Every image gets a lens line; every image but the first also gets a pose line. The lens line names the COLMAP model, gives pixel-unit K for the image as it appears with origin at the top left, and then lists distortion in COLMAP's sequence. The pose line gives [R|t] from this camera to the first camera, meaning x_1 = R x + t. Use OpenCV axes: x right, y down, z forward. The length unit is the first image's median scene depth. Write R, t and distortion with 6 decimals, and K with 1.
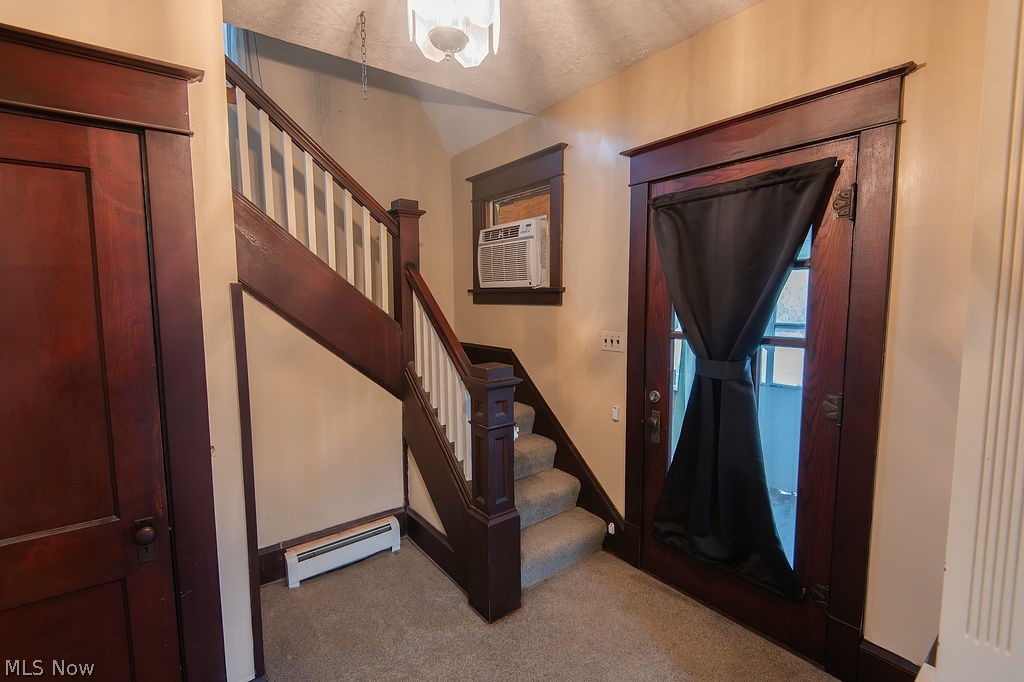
lens RADIAL K [[468.4, 0, 512.4], [0, 468.4, 340.6], [0, 0, 1]] dist [0.041364, -0.026376]
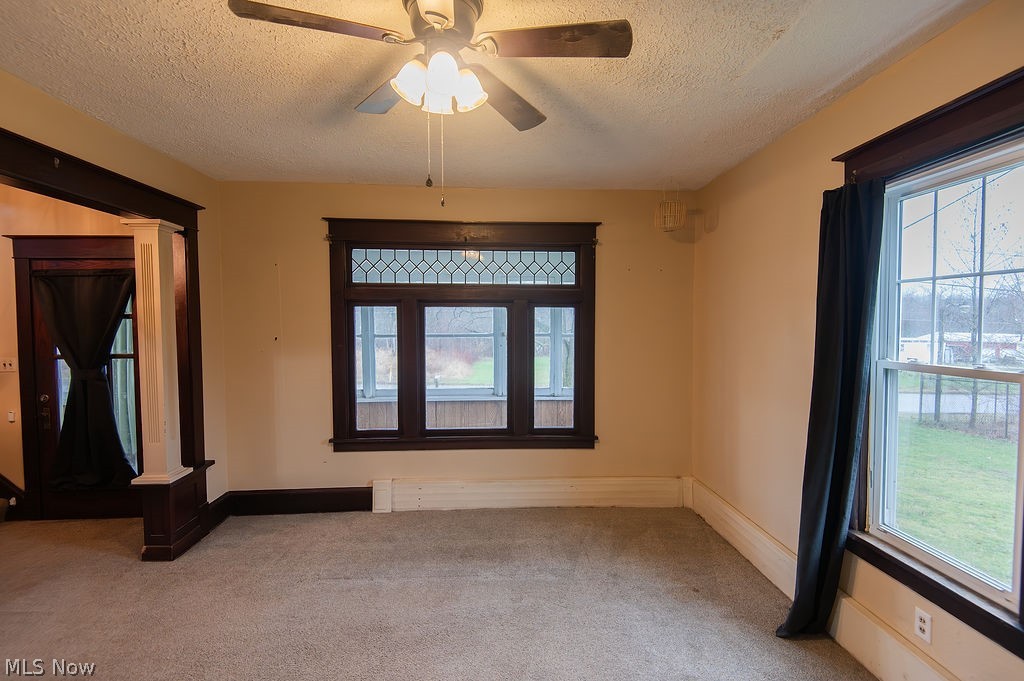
lens RADIAL K [[468.4, 0, 512.4], [0, 468.4, 340.1], [0, 0, 1]] dist [0.041364, -0.026376]
pose [[0.558634, -0.027590, 0.828956, -0.108380], [0.078190, 0.996747, -0.019518, 0.072893], [-0.825721, 0.075719, 0.558974, -1.015919]]
